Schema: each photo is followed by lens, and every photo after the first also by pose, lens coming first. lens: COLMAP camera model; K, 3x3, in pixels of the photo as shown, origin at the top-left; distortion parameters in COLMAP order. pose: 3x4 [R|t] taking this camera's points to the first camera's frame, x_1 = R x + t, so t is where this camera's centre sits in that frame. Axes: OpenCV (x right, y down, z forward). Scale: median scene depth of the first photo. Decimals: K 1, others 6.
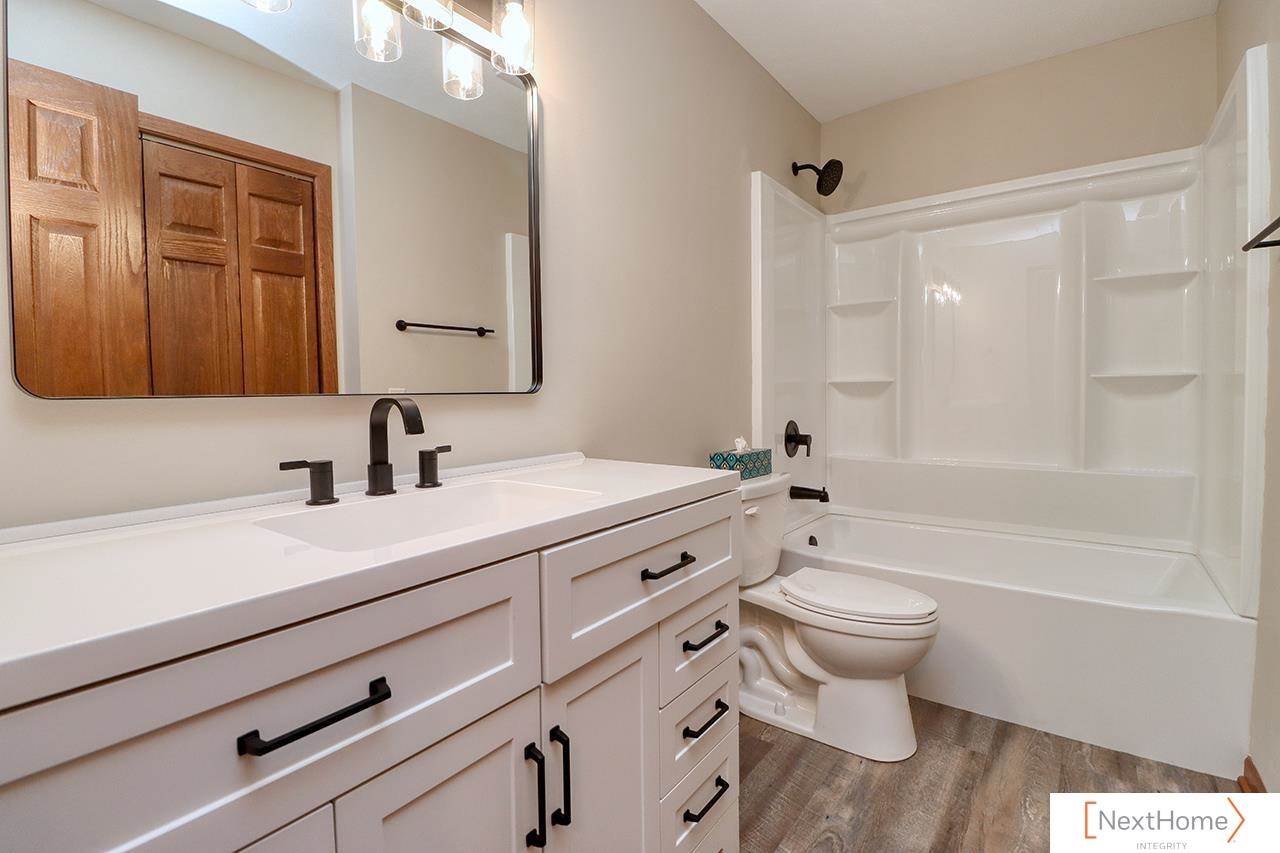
lens RADIAL K [[593.7, 0, 641.8], [0, 593.7, 412.0], [0, 0, 1]] dist [0.002562, -0.015218]
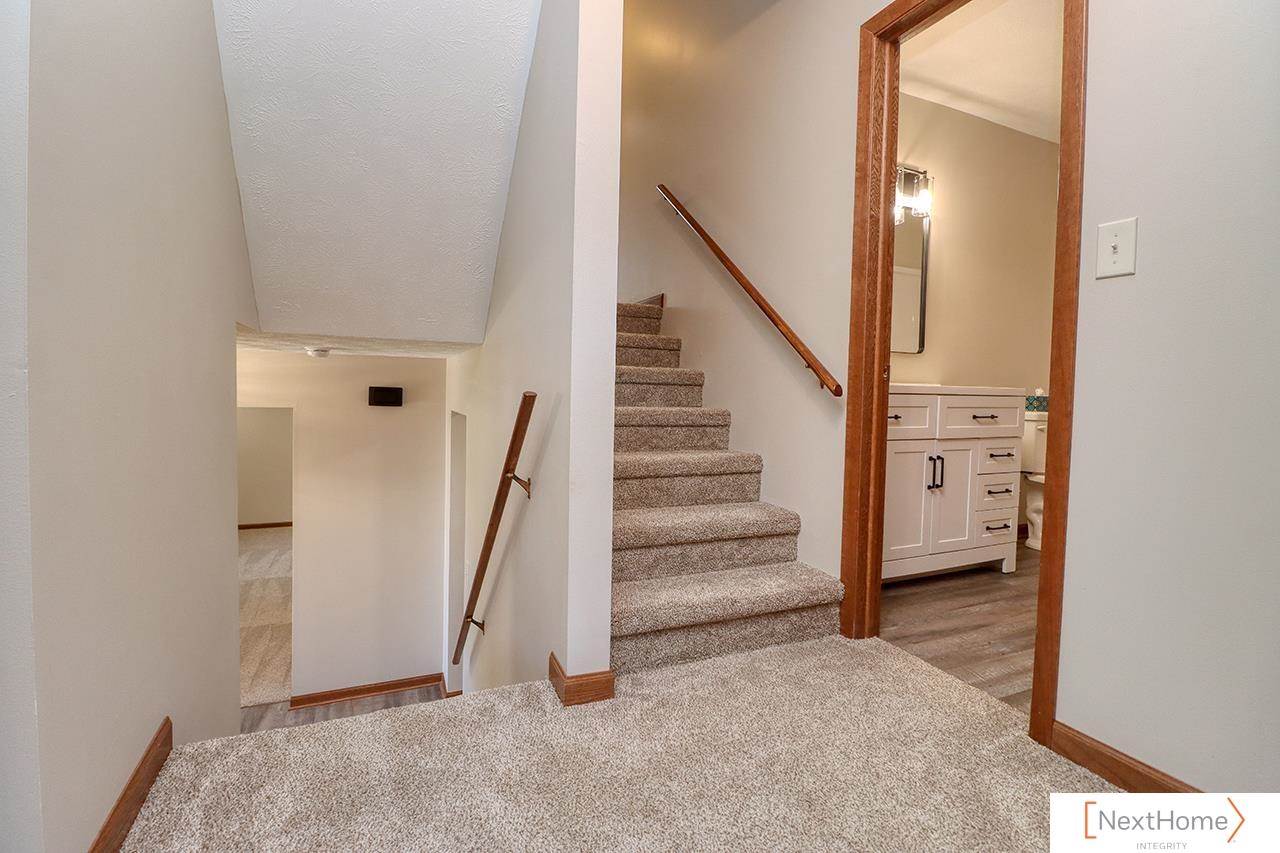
lens RADIAL K [[593.7, 0, 641.8], [0, 593.7, 412.0], [0, 0, 1]] dist [0.002562, -0.015218]
pose [[0.882043, 0.055500, -0.467890, -0.046539], [-0.048032, 0.998456, 0.027887, 0.177942], [0.468715, -0.002124, 0.883347, -1.433614]]
